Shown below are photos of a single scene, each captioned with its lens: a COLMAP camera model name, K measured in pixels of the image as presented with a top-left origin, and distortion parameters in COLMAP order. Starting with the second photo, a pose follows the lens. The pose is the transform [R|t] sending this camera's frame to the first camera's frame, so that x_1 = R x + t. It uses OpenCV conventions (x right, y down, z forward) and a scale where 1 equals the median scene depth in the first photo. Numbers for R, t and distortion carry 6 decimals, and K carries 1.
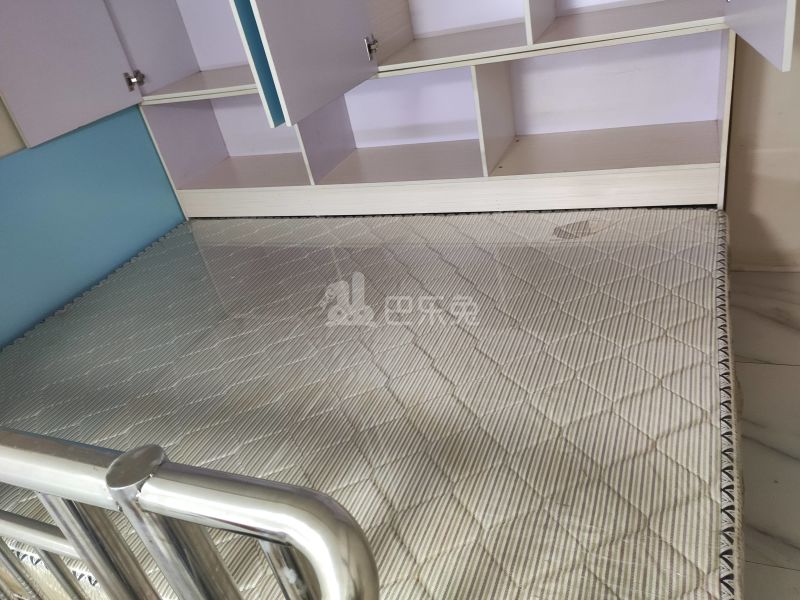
lens RADIAL K [[604.6, 0, 401.7], [0, 604.6, 302.4], [0, 0, 1]] dist [0.092306, -0.149160]
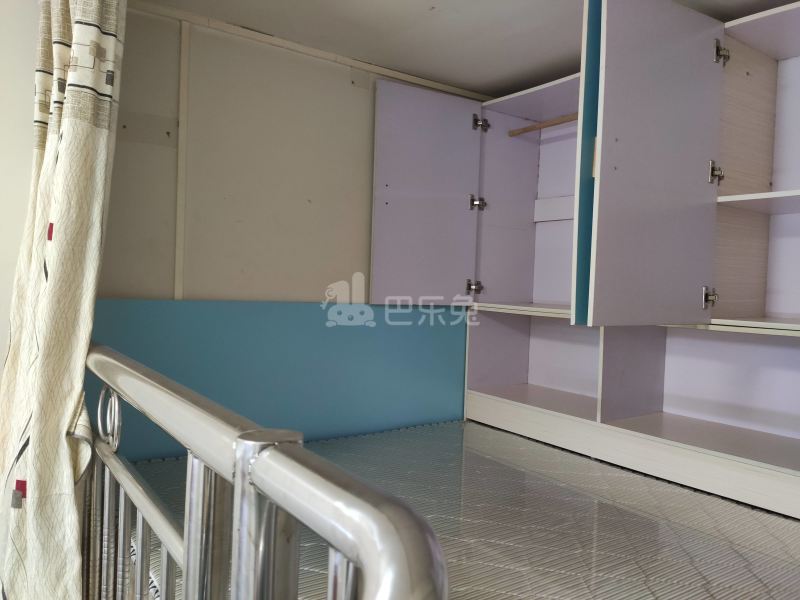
lens RADIAL K [[608.5, 0, 397.5], [0, 608.5, 303.1], [0, 0, 1]] dist [0.098525, -0.134717]
pose [[0.820410, 0.241682, -0.518187, 0.047383], [-0.447545, 0.835464, -0.318909, 0.097348], [0.355852, 0.493548, 0.793587, 0.073395]]
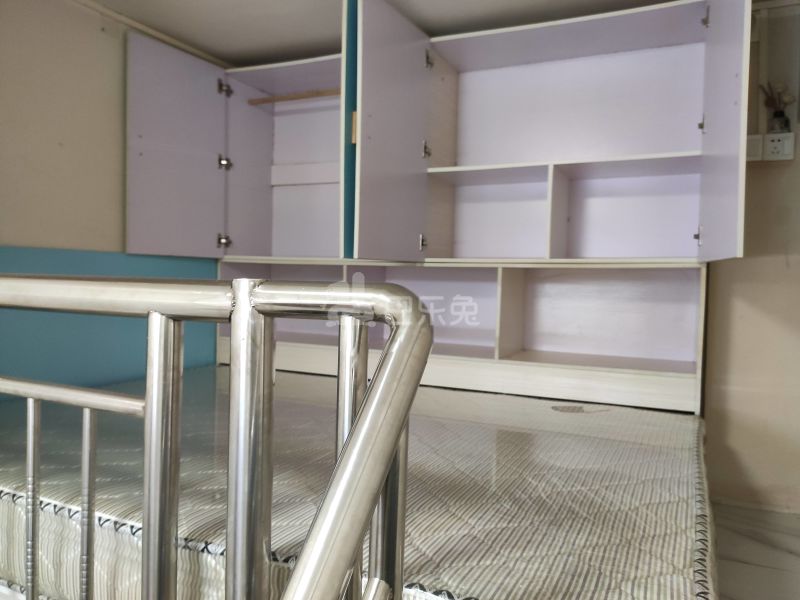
lens RADIAL K [[604.6, 0, 401.7], [0, 604.6, 302.4], [0, 0, 1]] dist [0.092306, -0.149160]
pose [[0.974471, 0.221816, -0.034702, -0.020365], [-0.211984, 0.858113, -0.467659, 0.268146], [-0.073956, 0.463076, 0.883228, -0.054844]]
